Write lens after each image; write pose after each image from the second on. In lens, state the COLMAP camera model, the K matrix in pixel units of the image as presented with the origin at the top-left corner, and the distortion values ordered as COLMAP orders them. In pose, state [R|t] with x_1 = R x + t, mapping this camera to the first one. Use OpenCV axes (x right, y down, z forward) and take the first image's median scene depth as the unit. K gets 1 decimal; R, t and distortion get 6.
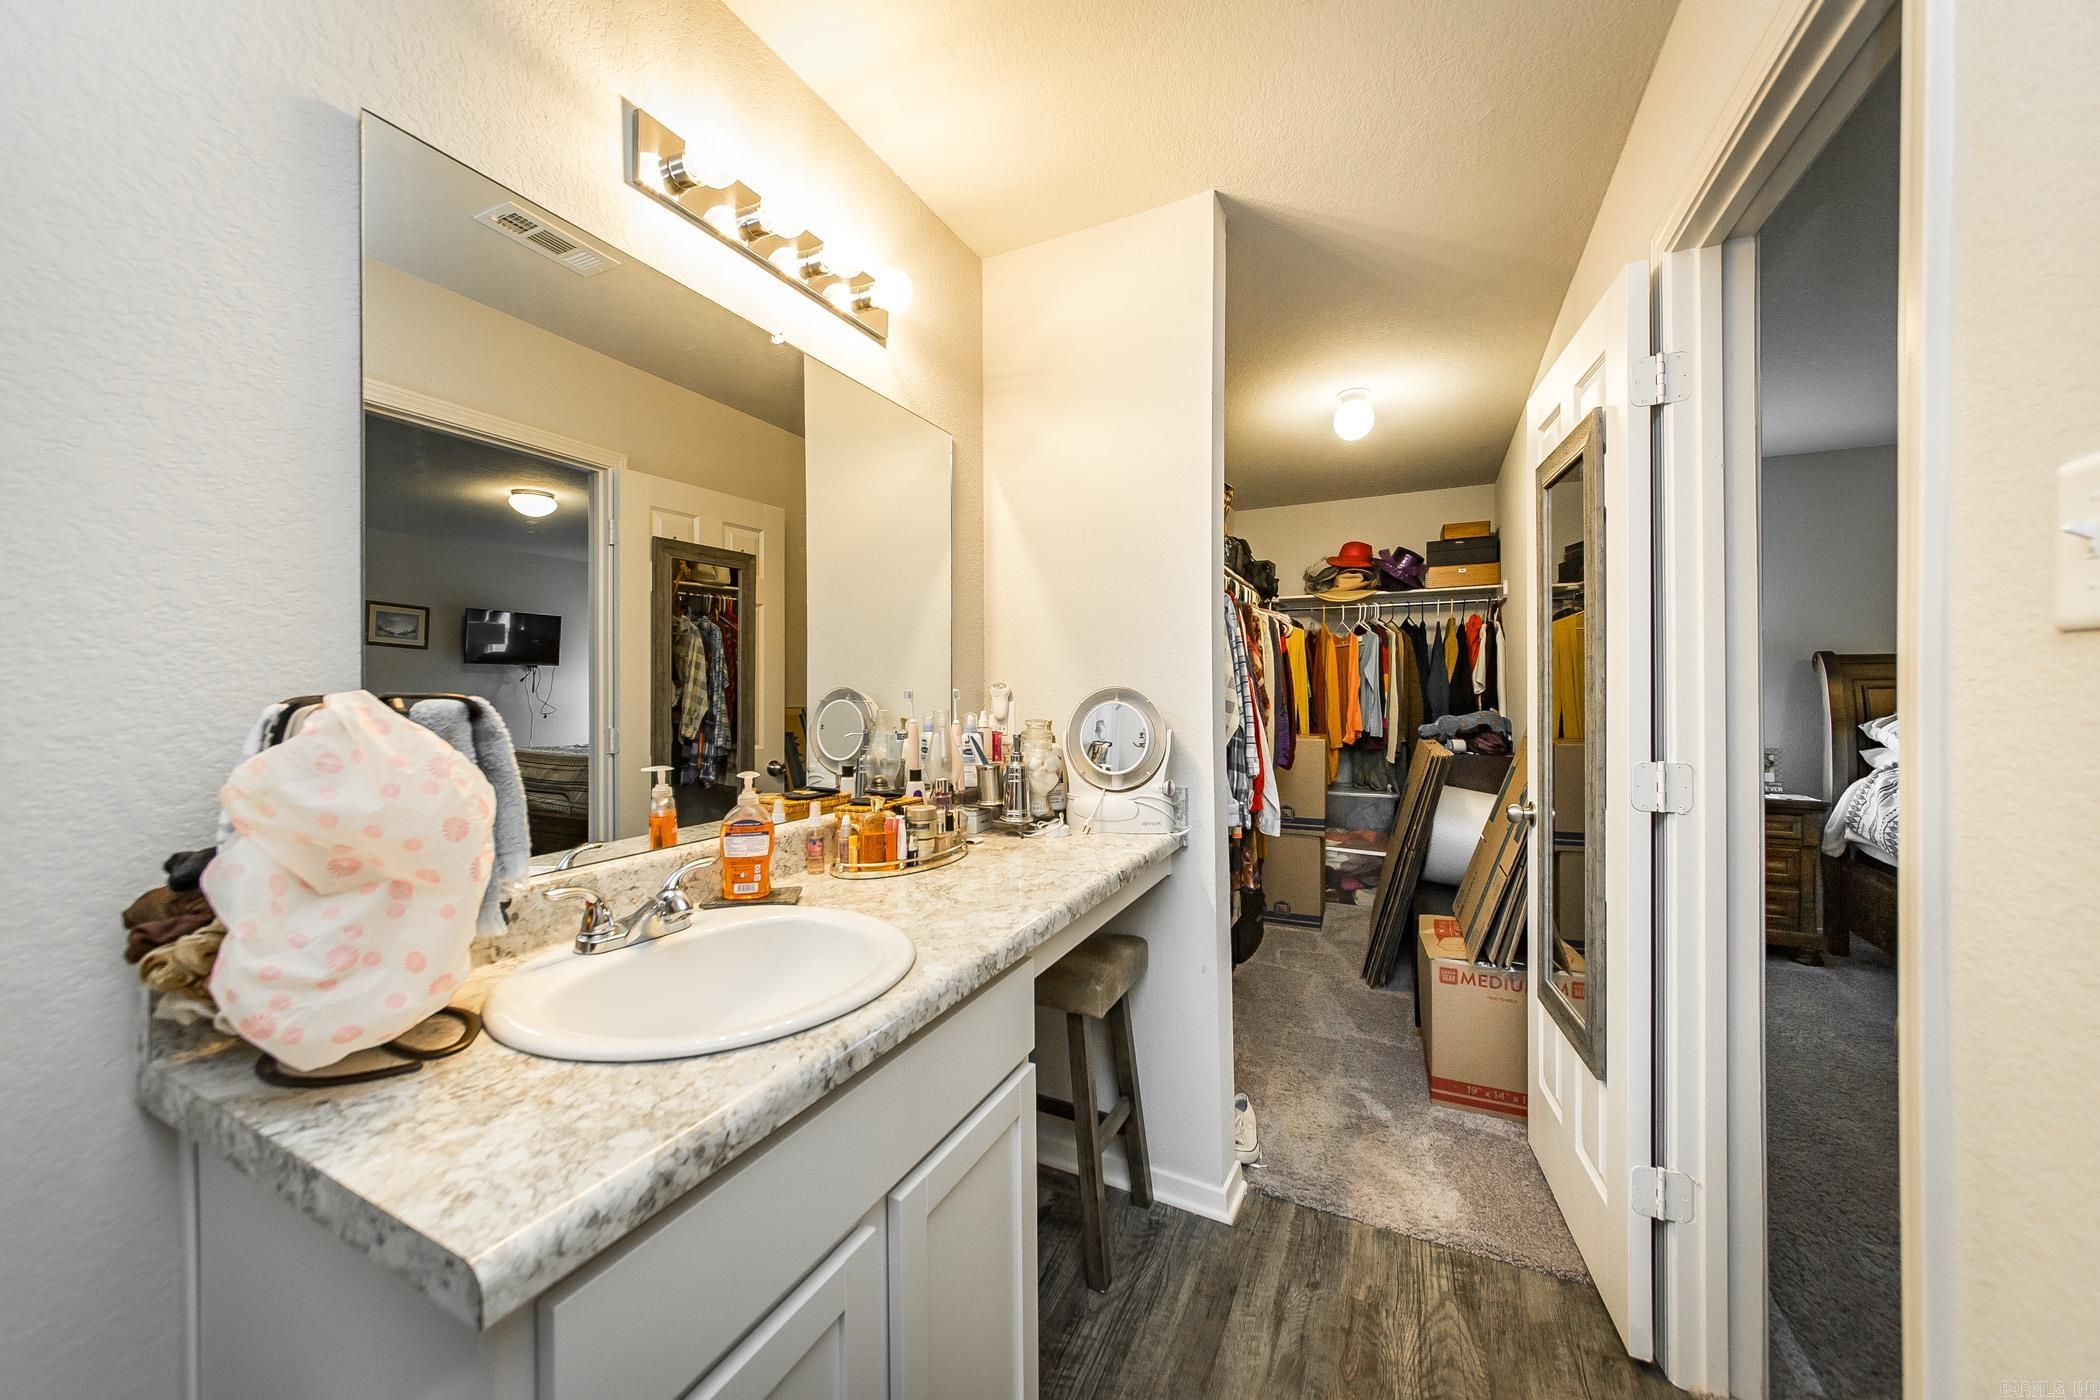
lens RADIAL K [[744.5, 0, 1044.3], [0, 744.5, 697.5], [0, 0, 1]] dist [0.005055, 0.000107]
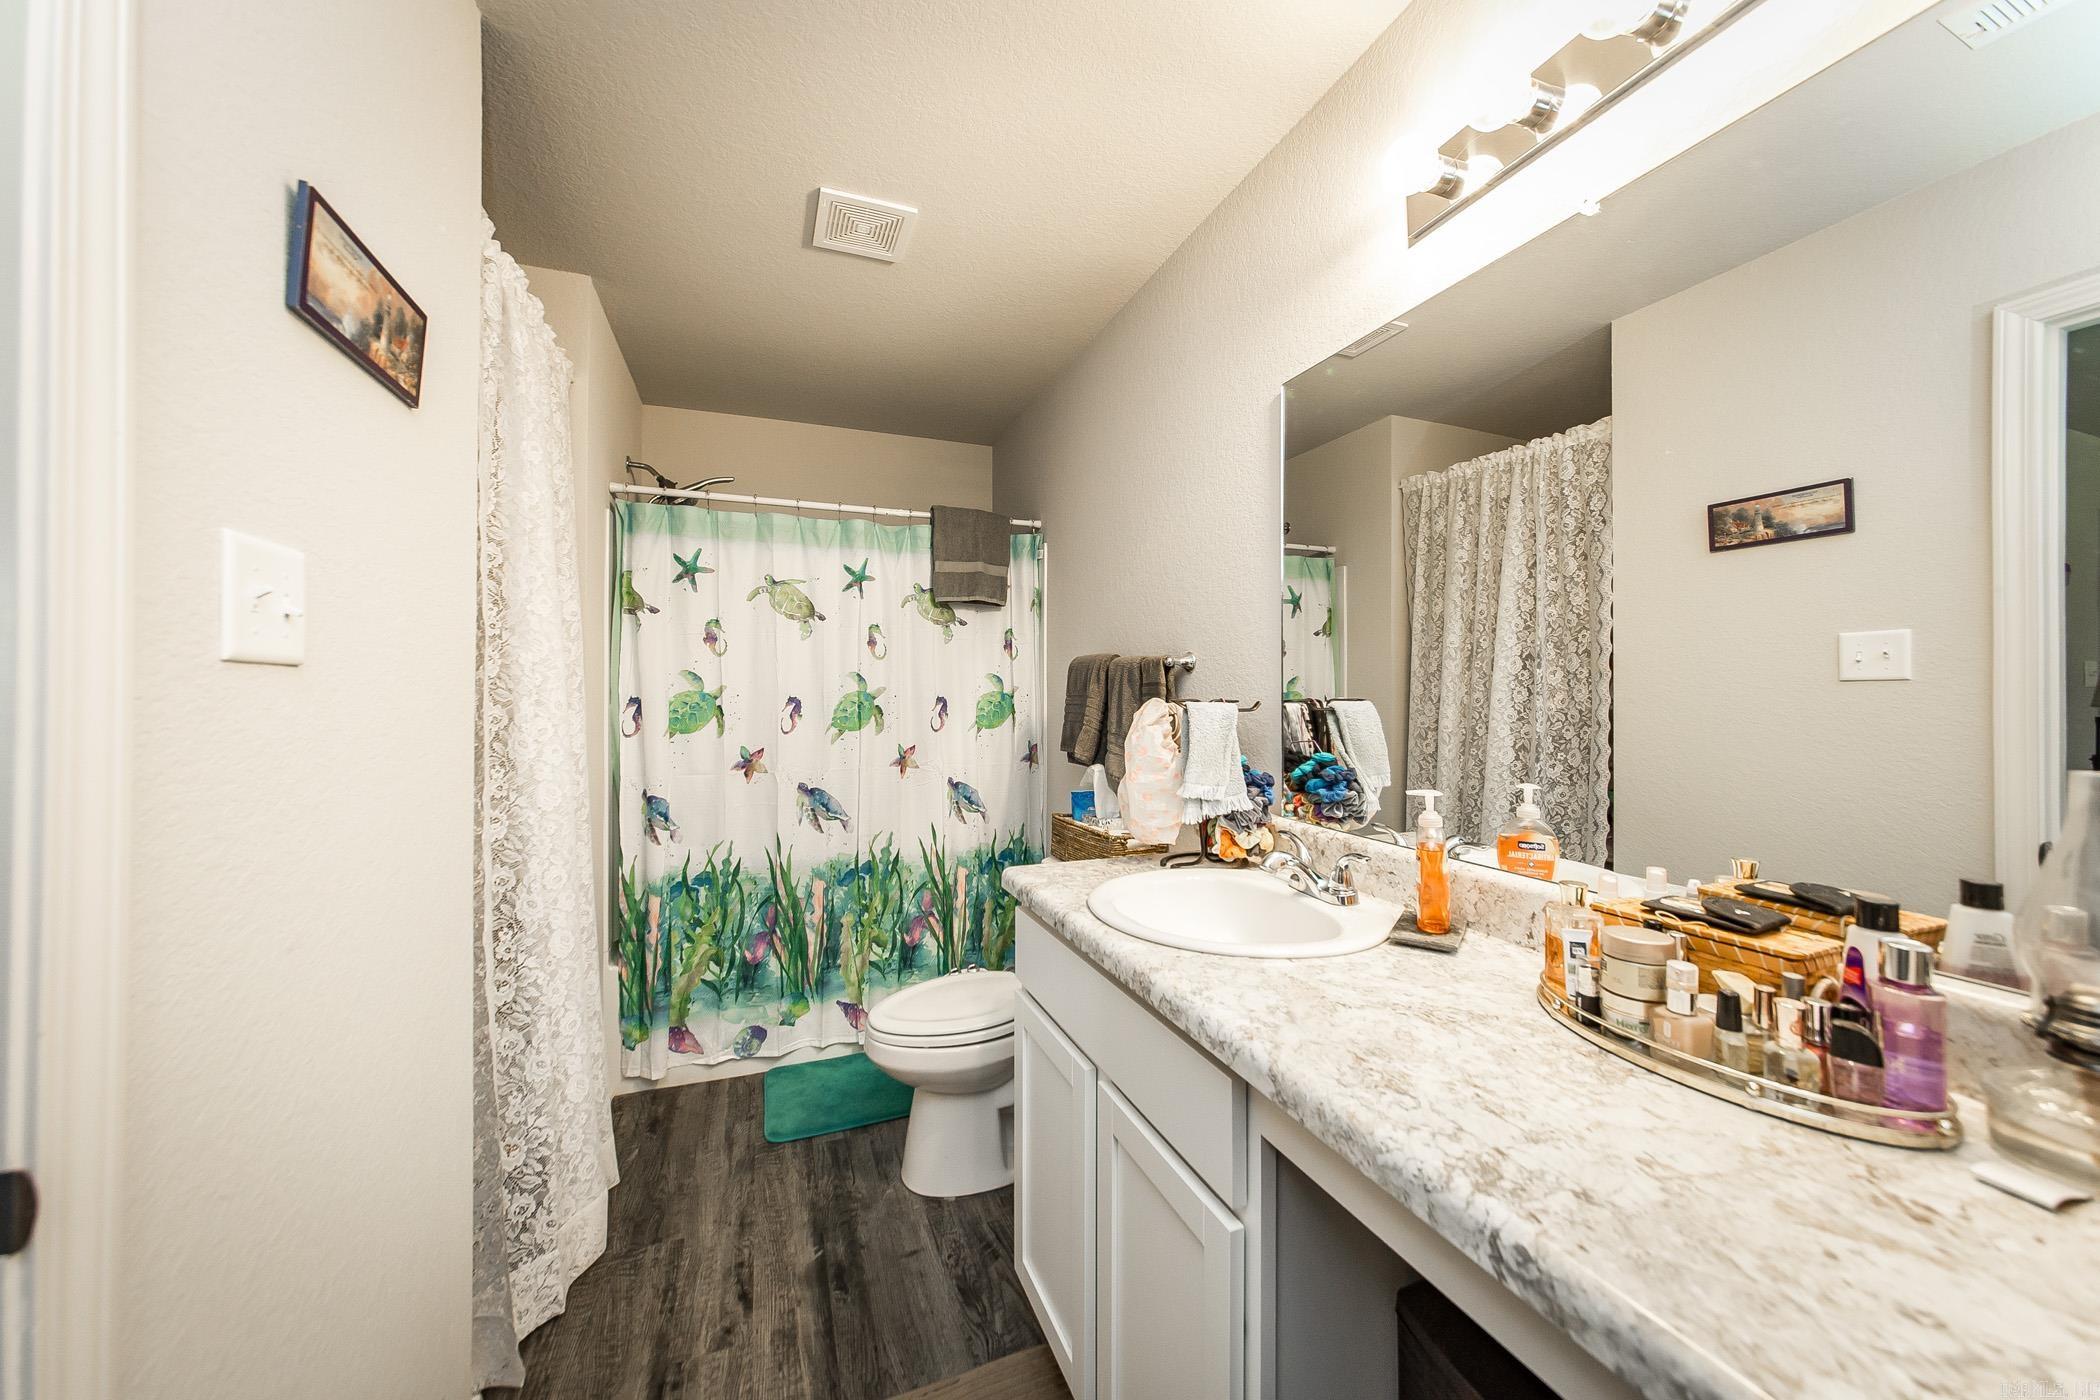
lens RADIAL K [[744.5, 0, 1044.3], [0, 744.5, 697.5], [0, 0, 1]] dist [0.005055, 0.000107]
pose [[-0.680876, 0.000502, -0.732399, 0.593837], [-0.003207, 0.999988, 0.003666, -0.016292], [0.732392, 0.004845, -0.680866, 1.276821]]
